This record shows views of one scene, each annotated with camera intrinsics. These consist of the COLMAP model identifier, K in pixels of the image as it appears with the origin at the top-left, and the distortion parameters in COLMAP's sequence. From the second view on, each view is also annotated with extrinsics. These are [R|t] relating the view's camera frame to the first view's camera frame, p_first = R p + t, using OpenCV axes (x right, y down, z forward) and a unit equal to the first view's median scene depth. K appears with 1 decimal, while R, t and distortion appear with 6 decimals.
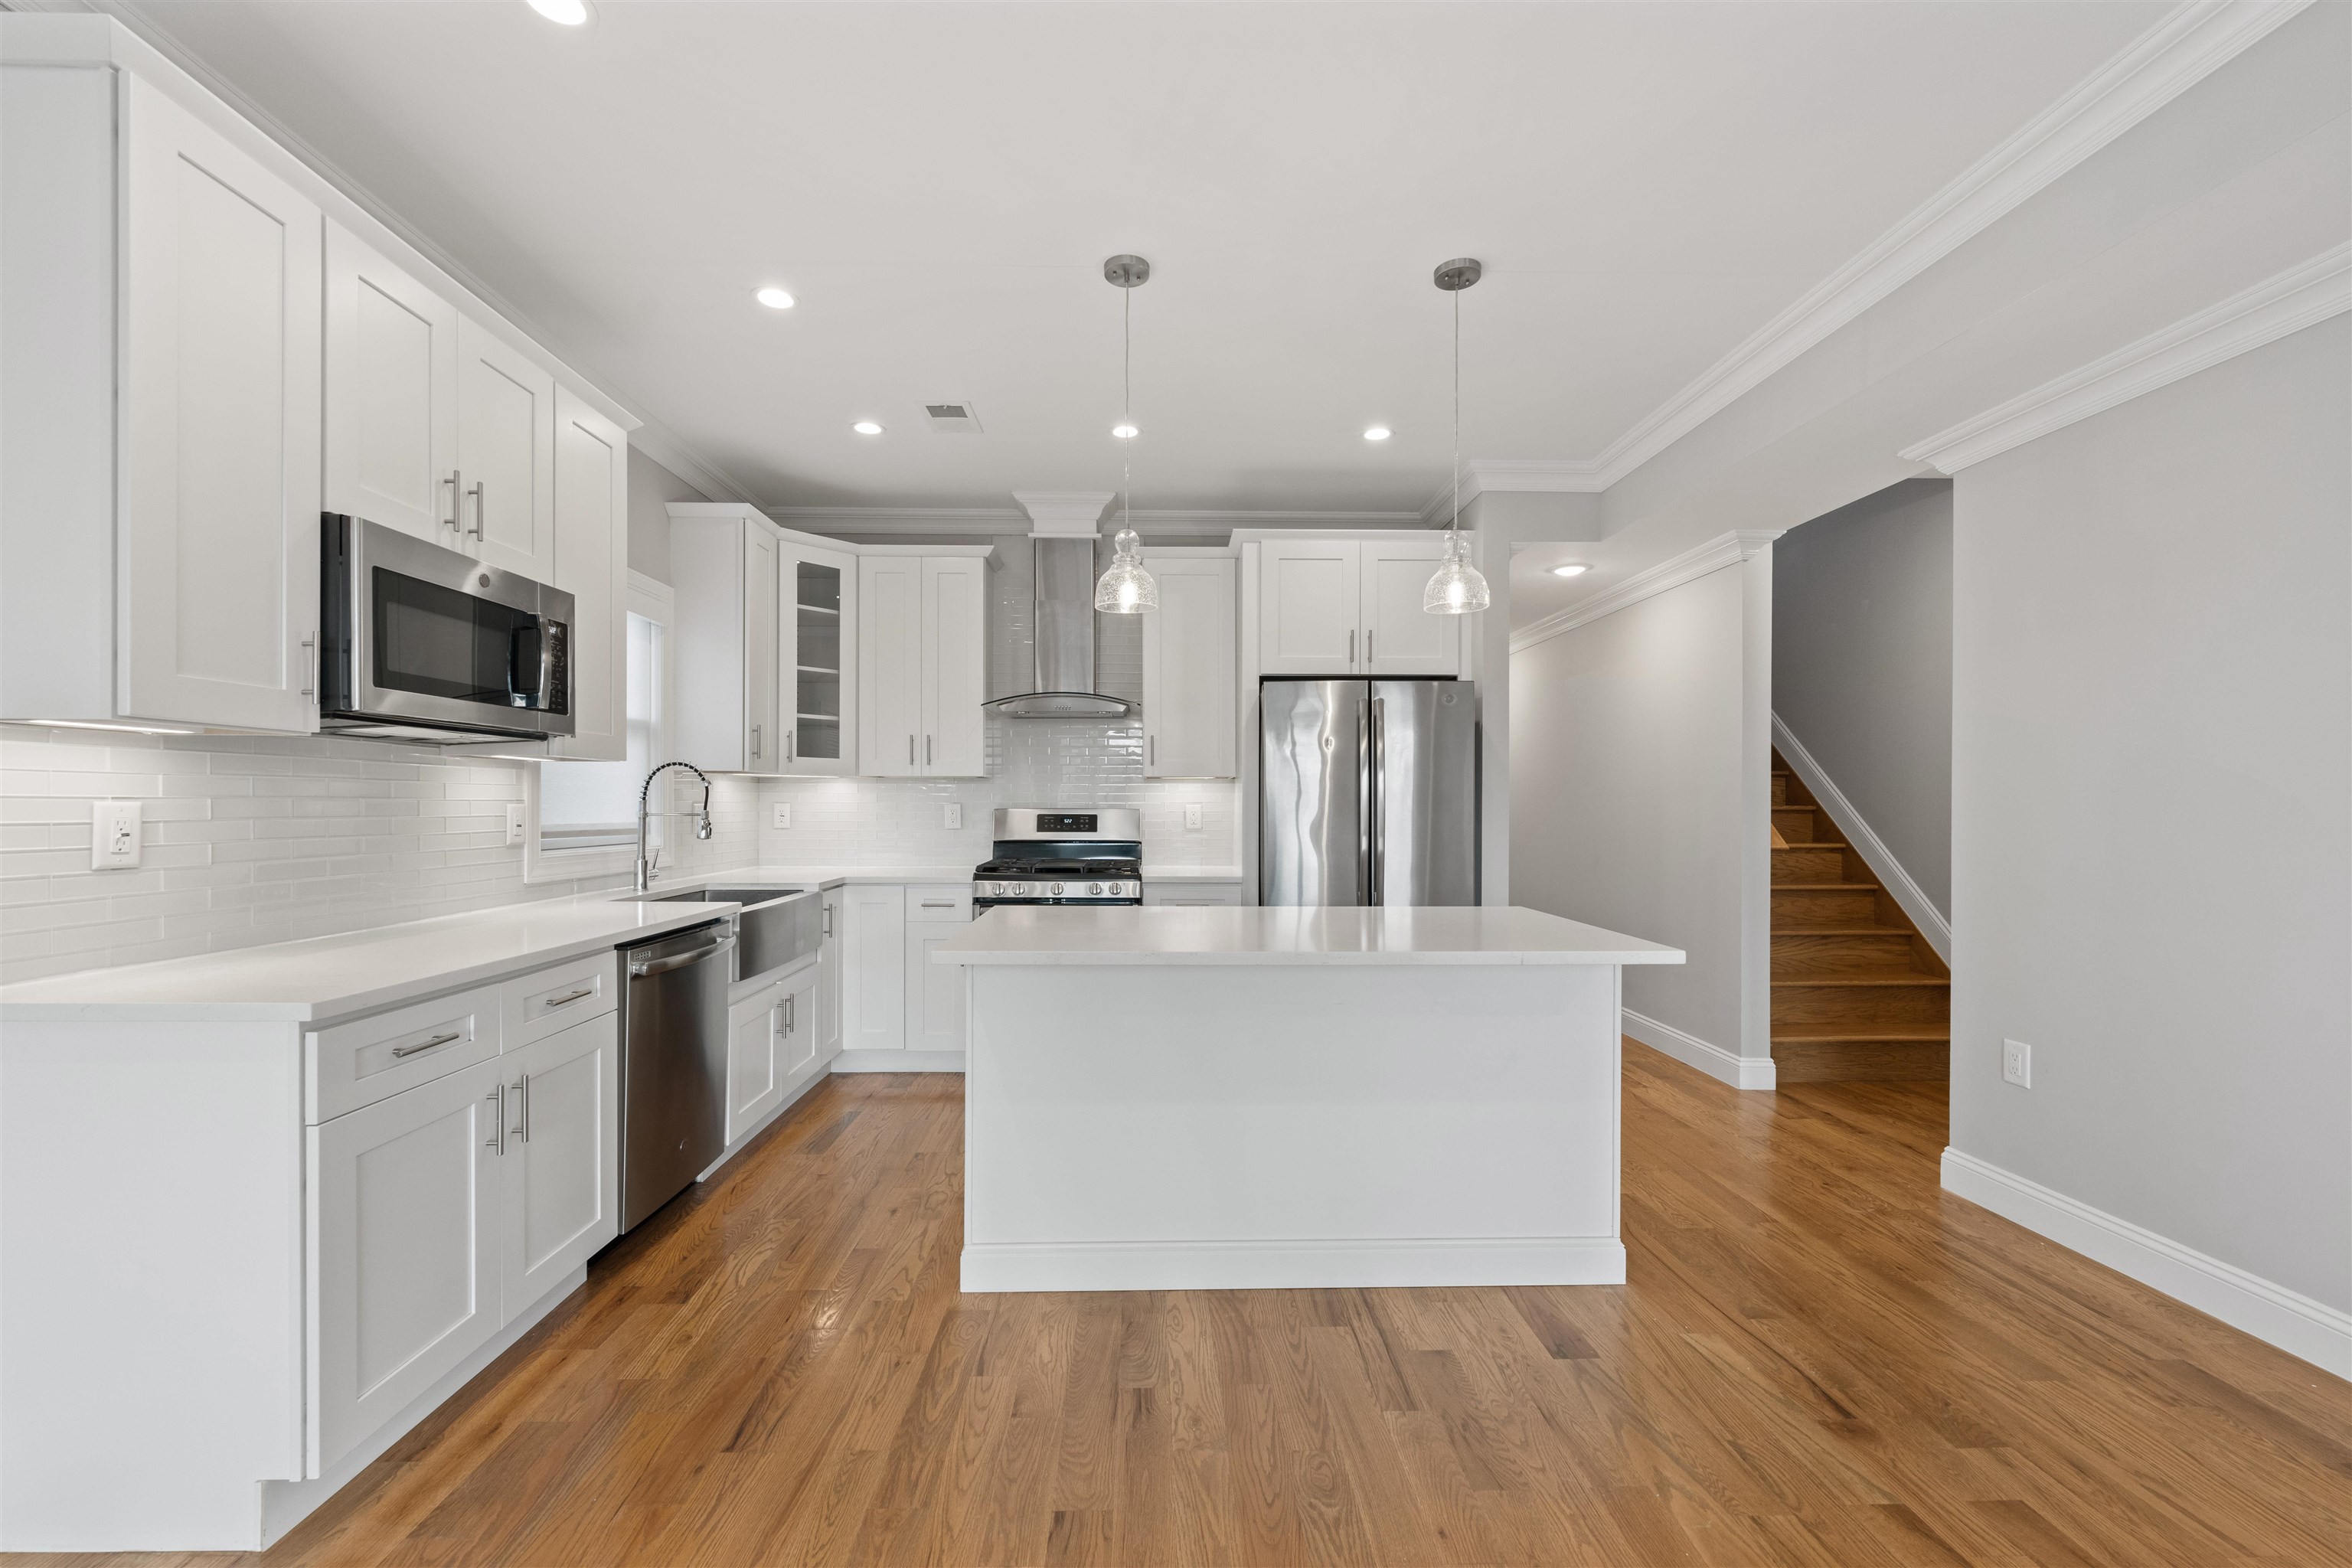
lens RADIAL K [[958.2, 0, 1164.8], [0, 958.2, 810.2], [0, 0, 1]] dist [-0.000933, -0.000177]
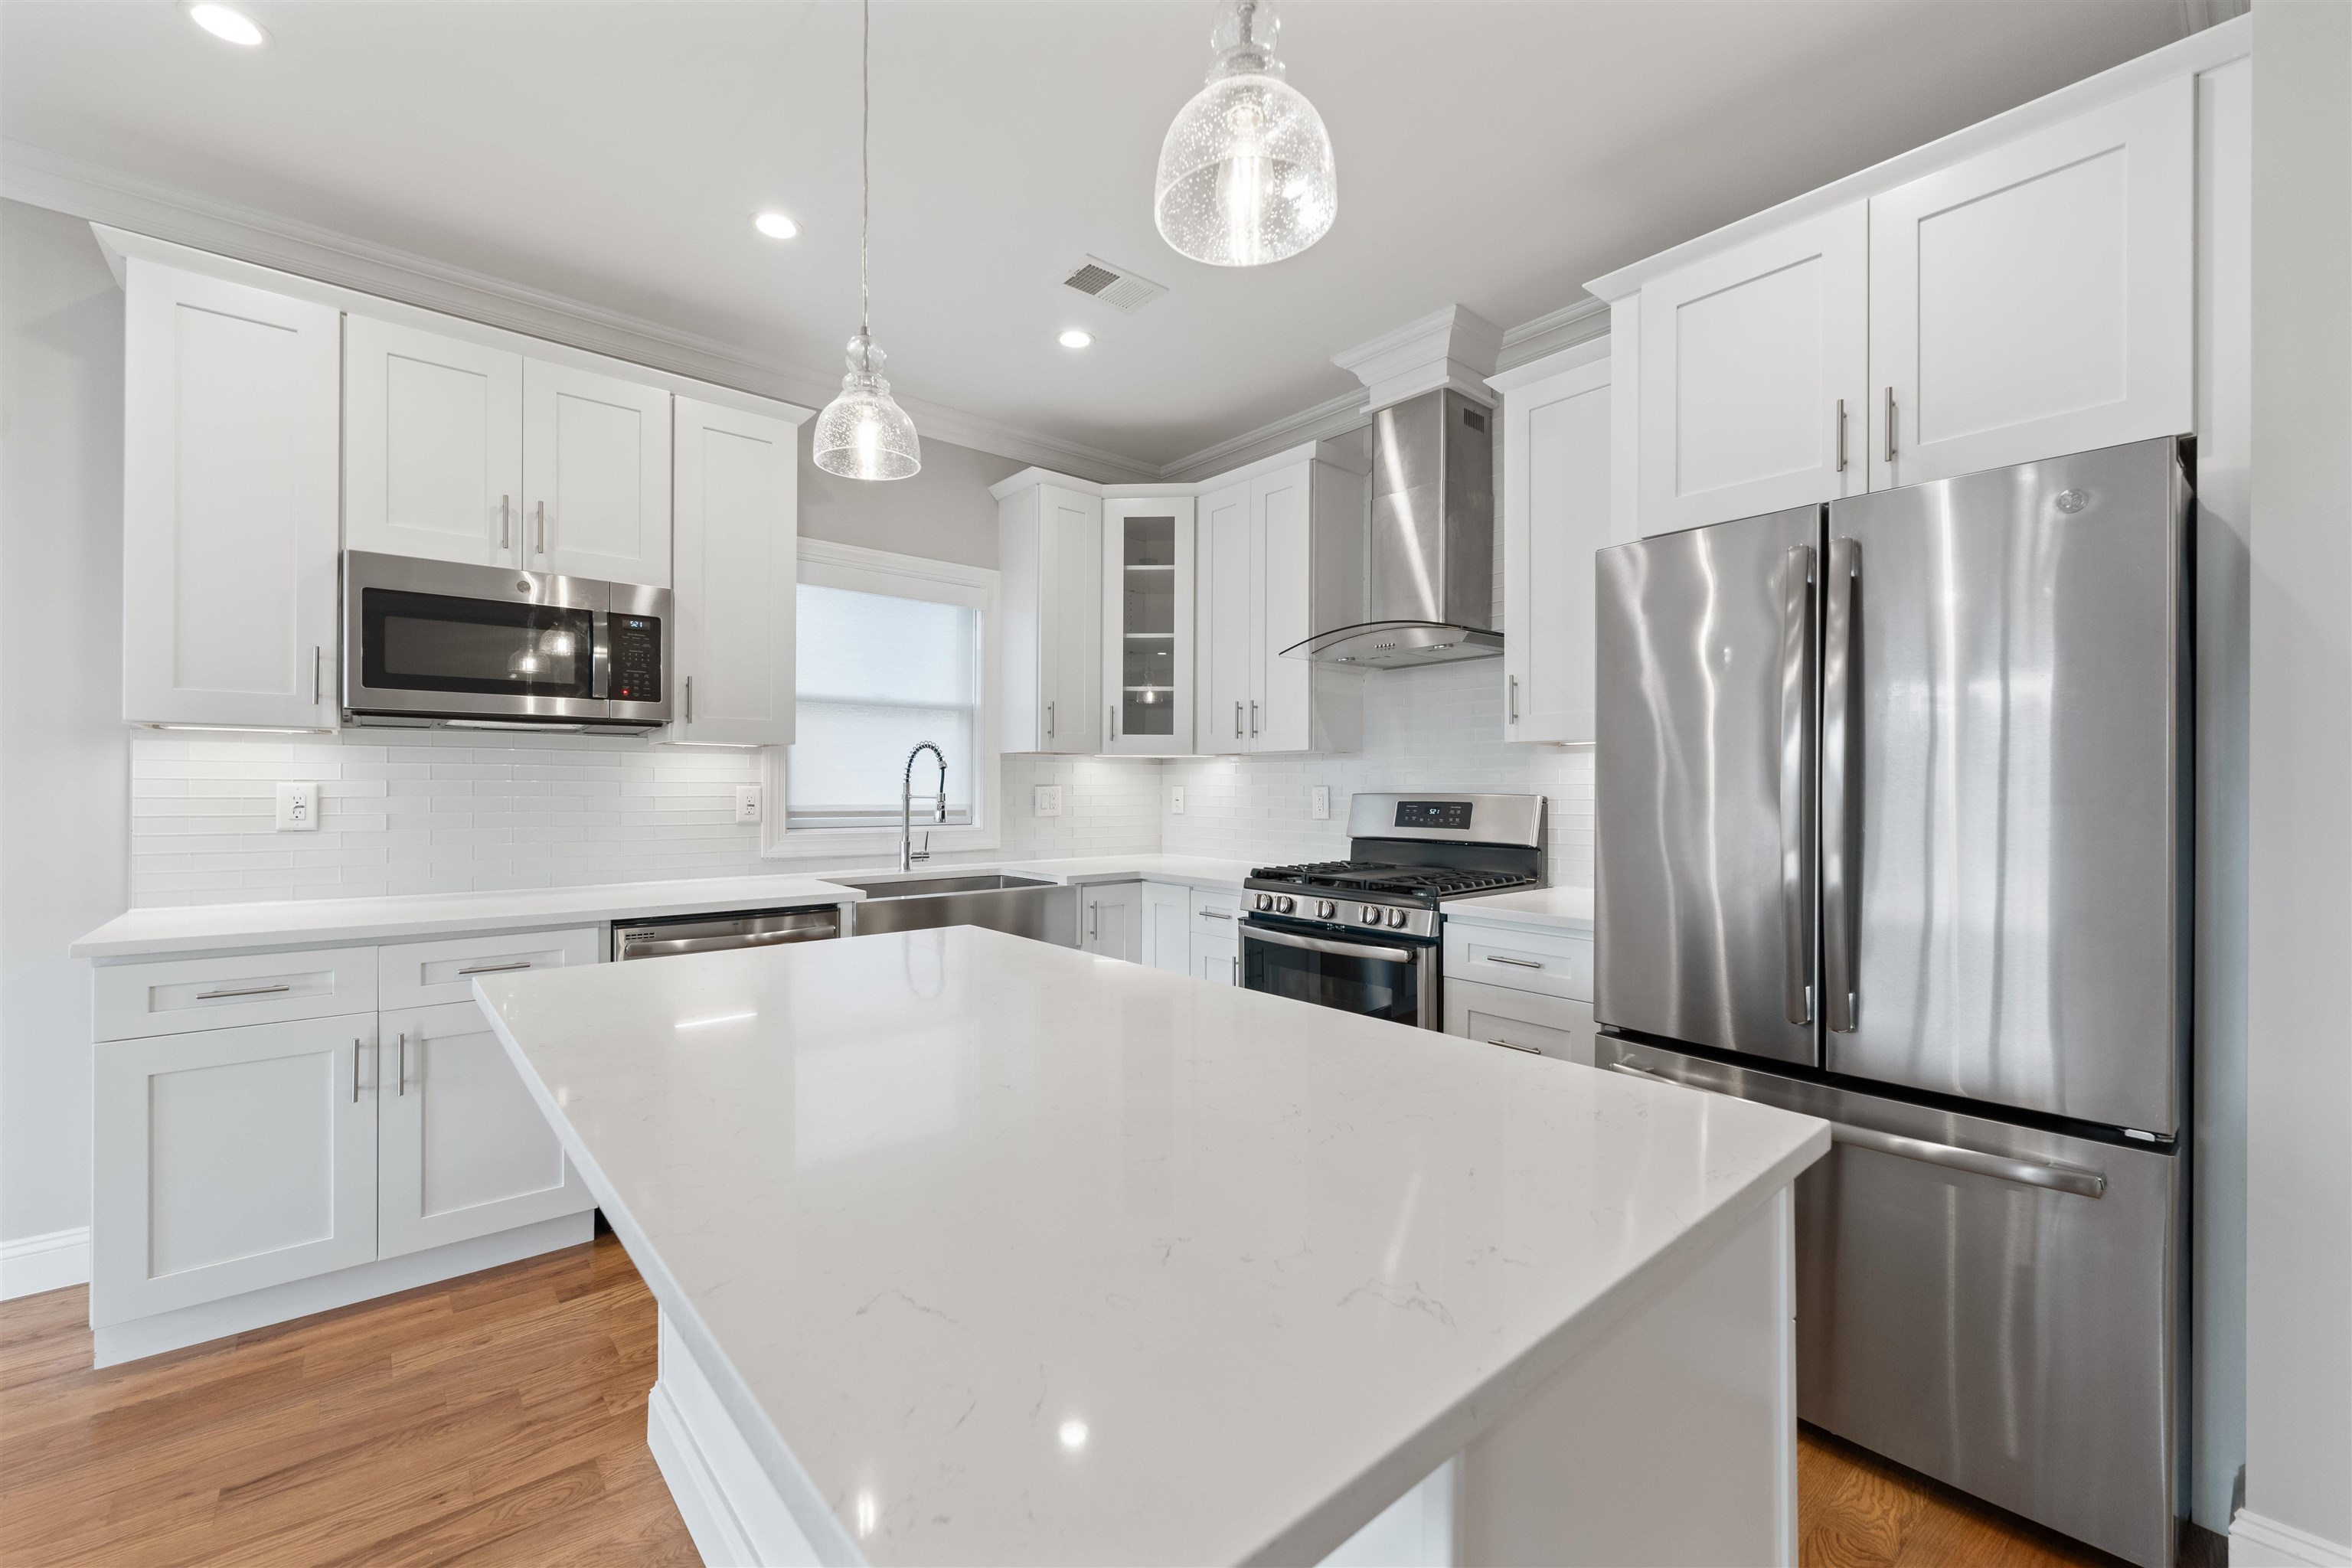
lens RADIAL K [[951.5, 0, 1163.7], [0, 951.5, 788.4], [0, 0, 1]] dist [-0.001474, -0.000123]
pose [[0.631994, 0.000105, -0.774973, 0.363326], [-0.006282, 0.999968, -0.004987, -0.000843], [0.774947, 0.008020, 0.631975, 0.502148]]
